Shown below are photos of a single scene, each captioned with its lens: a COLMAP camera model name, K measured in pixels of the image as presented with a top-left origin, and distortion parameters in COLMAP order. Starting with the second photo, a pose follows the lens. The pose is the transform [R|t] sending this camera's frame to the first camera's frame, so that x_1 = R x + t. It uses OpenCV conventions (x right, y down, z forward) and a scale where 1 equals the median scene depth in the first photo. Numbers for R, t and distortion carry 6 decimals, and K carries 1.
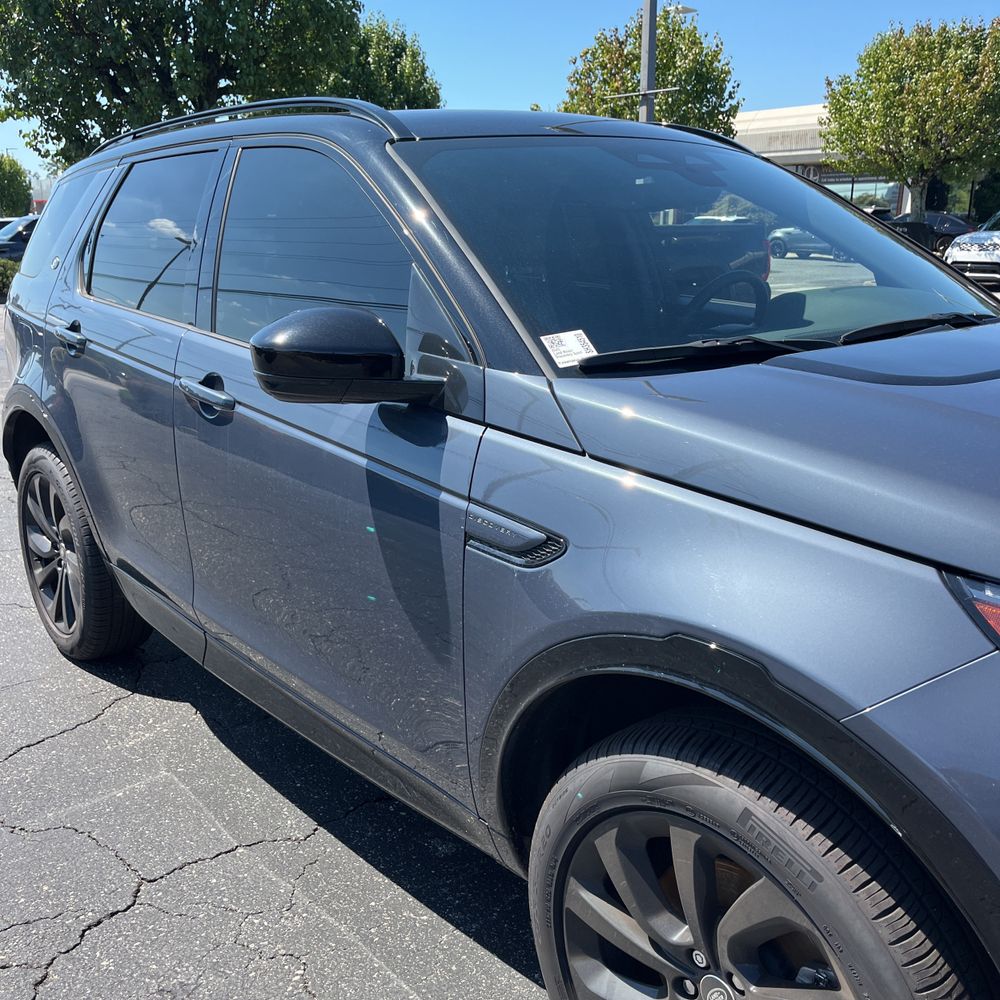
lens RADIAL K [[1008.2, 0, 500.0], [0, 1008.2, 500.0], [0, 0, 1]] dist [0.088109, -0.120557]
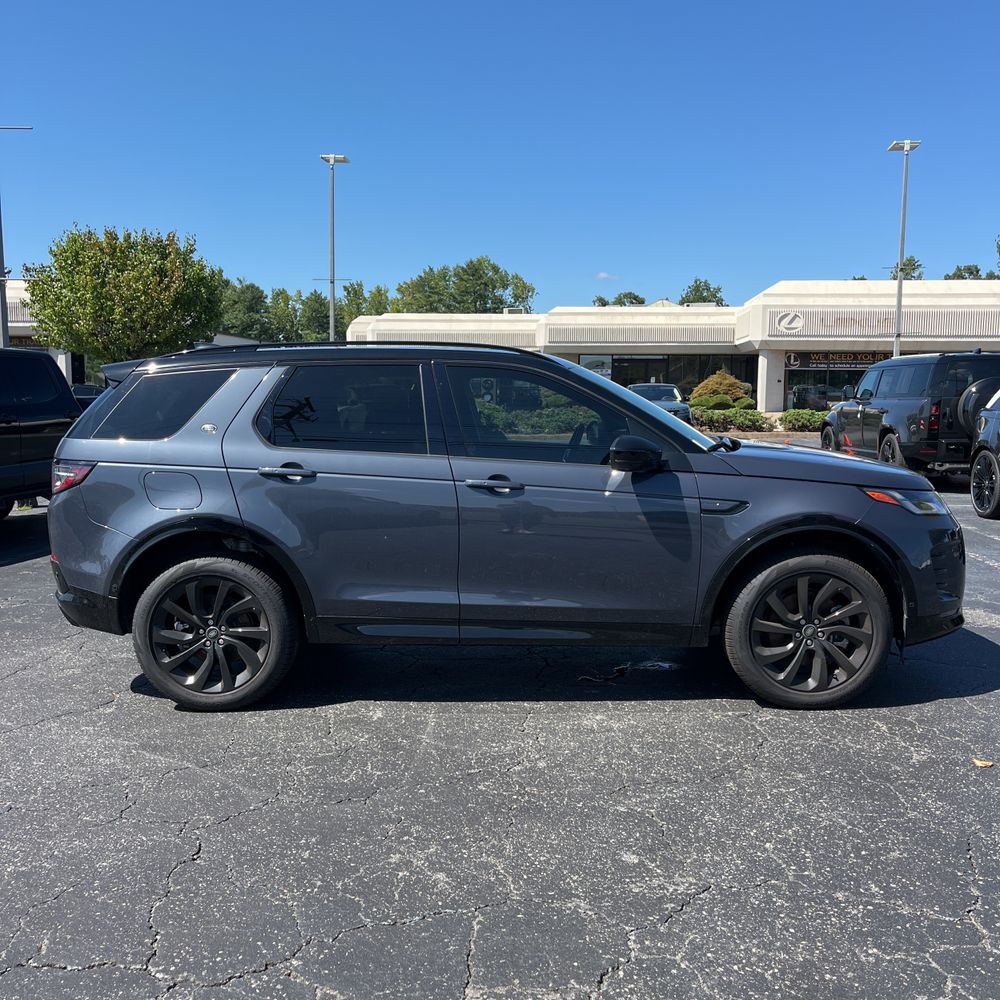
lens RADIAL K [[1011.9, 0, 495.2], [0, 1011.9, 510.5], [0, 0, 1]] dist [0.032757, -0.028048]
pose [[0.665731, -0.081794, 0.741696, -0.348820], [0.191671, 0.979368, -0.064036, 0.014666], [-0.721155, 0.184792, 0.667673, -0.064503]]
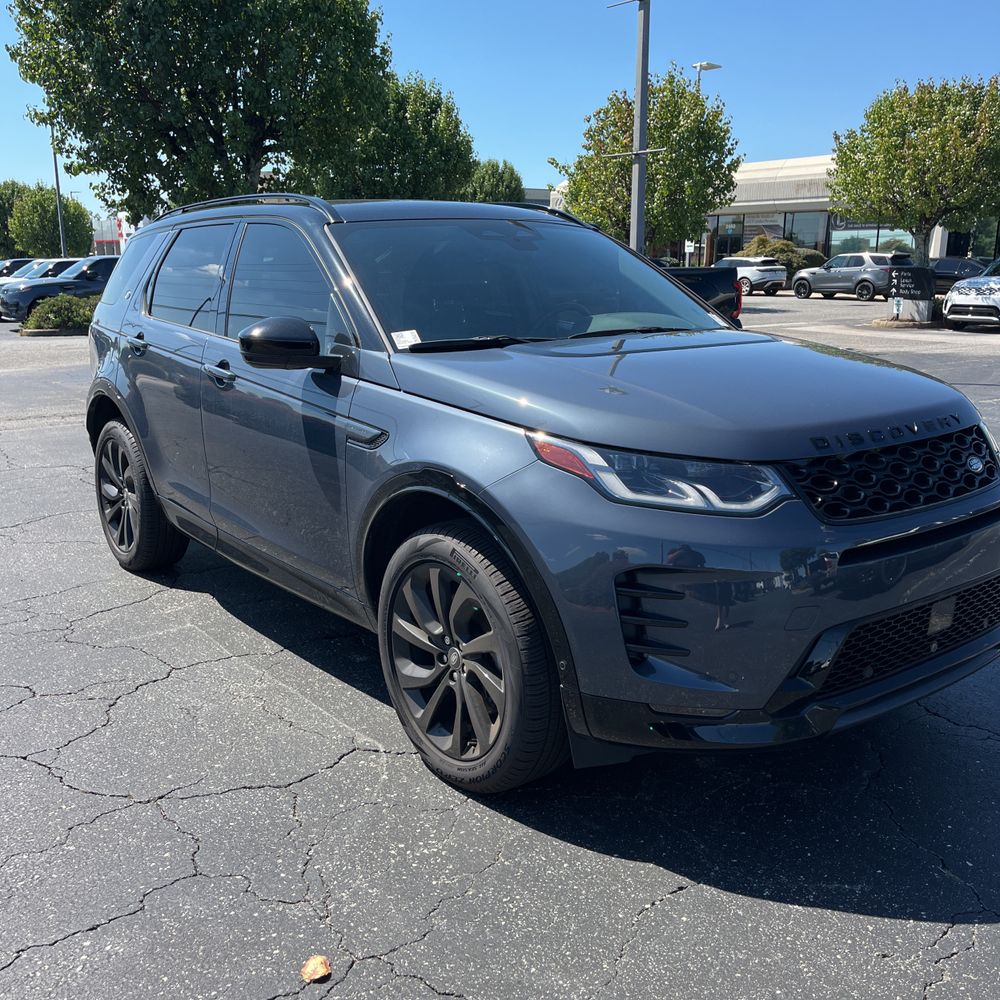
lens RADIAL K [[1016.0, 0, 500.9], [0, 1016.0, 497.8], [0, 0, 1]] dist [0.034017, -0.007615]
pose [[0.999031, 0.016120, -0.040947, 0.046285], [-0.017756, 0.999046, -0.039887, 0.030483], [0.040265, 0.040576, 0.998365, -0.121065]]
